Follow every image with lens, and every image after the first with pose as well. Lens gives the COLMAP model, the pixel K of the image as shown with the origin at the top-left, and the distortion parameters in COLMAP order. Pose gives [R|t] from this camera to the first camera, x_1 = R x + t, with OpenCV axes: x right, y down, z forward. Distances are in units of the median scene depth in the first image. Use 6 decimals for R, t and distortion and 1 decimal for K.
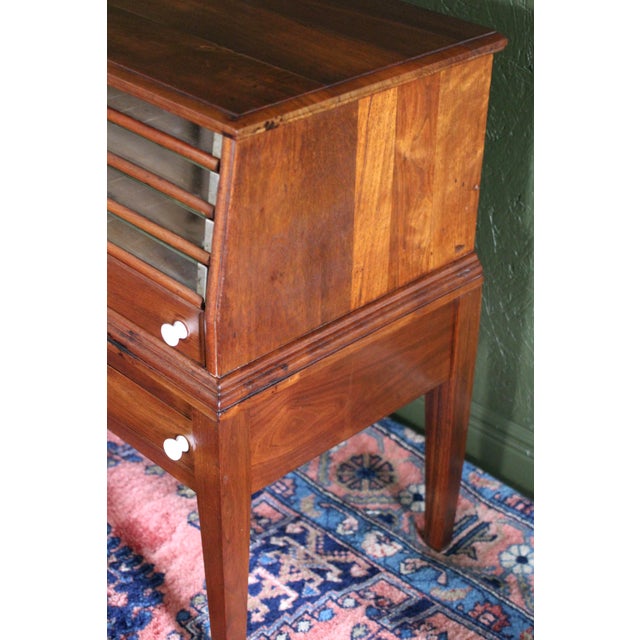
lens RADIAL K [[1186.3, 0, 310.2], [0, 1186.3, 304.3], [0, 0, 1]] dist [-0.042222, -0.226984]
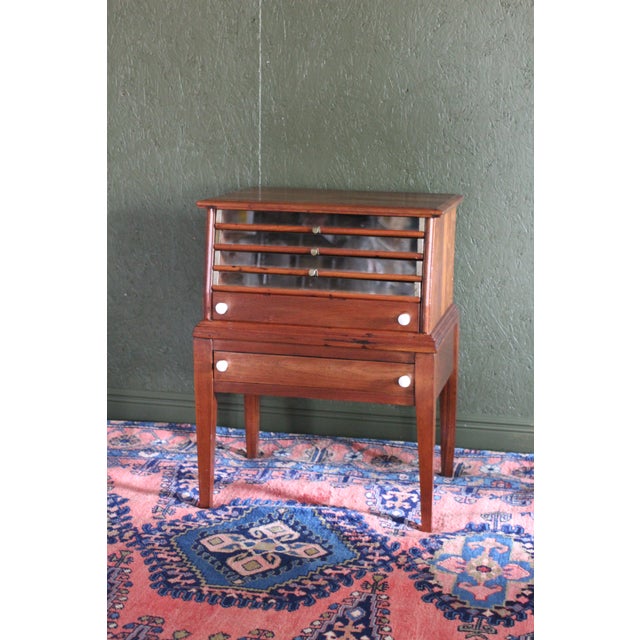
lens RADIAL K [[1130.8, 0, 319.3], [0, 1130.8, 333.3], [0, 0, 1]] dist [-0.095437, 0.110718]
pose [[0.843882, -0.119489, 0.523053, -1.145607], [0.276455, 0.932345, -0.233037, 0.418701], [-0.459821, 0.341257, 0.819823, -0.524960]]
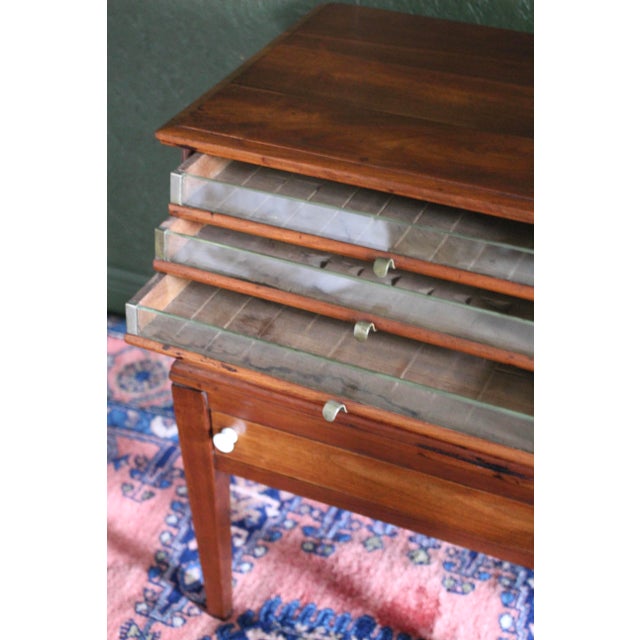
lens RADIAL K [[1137.5, 0, 320.0], [0, 1137.5, 320.0], [0, 0, 1]] dist [-0.029302, 0.066246]
pose [[0.936363, -0.240230, 0.255958, -0.462130], [0.214332, 0.968716, 0.125108, -0.209823], [-0.278005, -0.062286, 0.958558, 0.152837]]
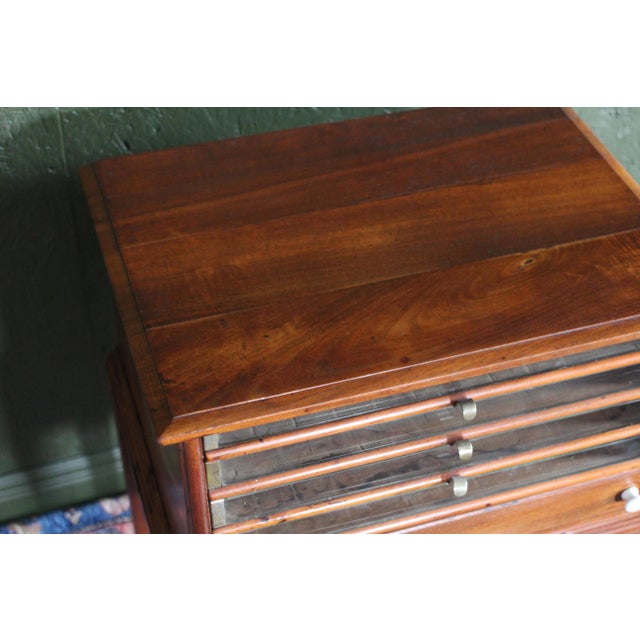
lens RADIAL K [[1137.5, 0, 320.0], [0, 1137.5, 320.0], [0, 0, 1]] dist [-0.029302, 0.066246]
pose [[0.431713, -0.630386, 0.645164, -0.675557], [0.439224, 0.771641, 0.460058, -0.587402], [-0.787849, 0.084759, 0.610008, 0.512714]]
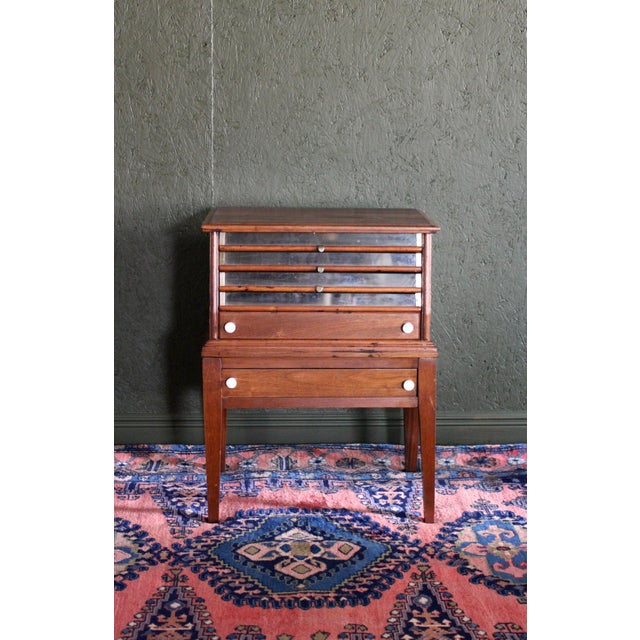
lens RADIAL K [[1177.2, 0, 320.0], [0, 1177.2, 320.0], [0, 0, 1]] dist [-0.087345, 0.184851]
pose [[0.669962, -0.154379, 0.726167, -1.650880], [0.381667, 0.910602, -0.158538, 0.268255], [-0.636774, 0.383368, 0.668990, -0.384672]]
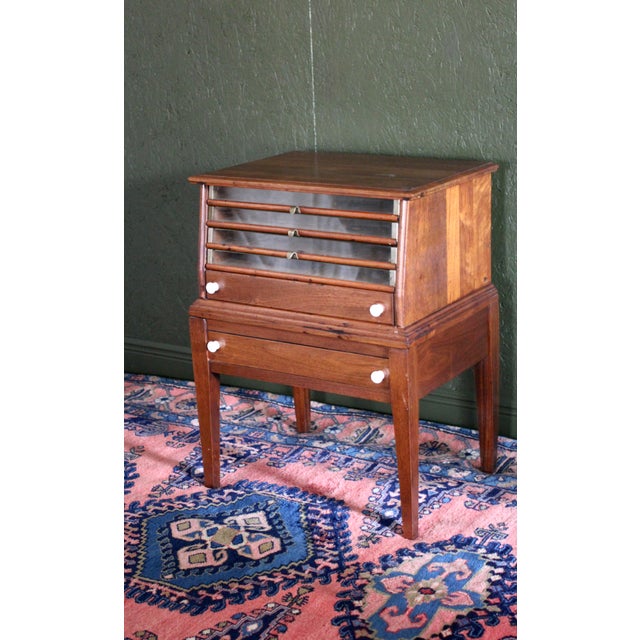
lens RADIAL K [[1186.3, 0, 310.2], [0, 1186.3, 304.3], [0, 0, 1]] dist [-0.042222, -0.226984]
pose [[0.975357, -0.111902, 0.190149, -0.517497], [0.158854, 0.954271, -0.253244, 0.430700], [-0.153115, 0.277209, 0.948531, -0.746977]]
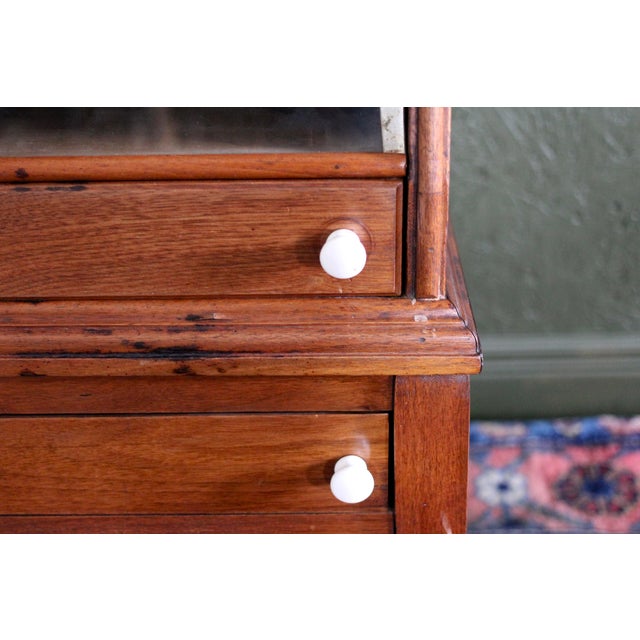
lens RADIAL K [[1186.3, 0, 310.2], [0, 1186.3, 304.3], [0, 0, 1]] dist [-0.042222, -0.226984]
pose [[0.702267, -0.353089, 0.618183, -0.388637], [0.387091, 0.918145, 0.084677, -0.004300], [-0.597480, 0.179828, 0.781460, 0.529470]]
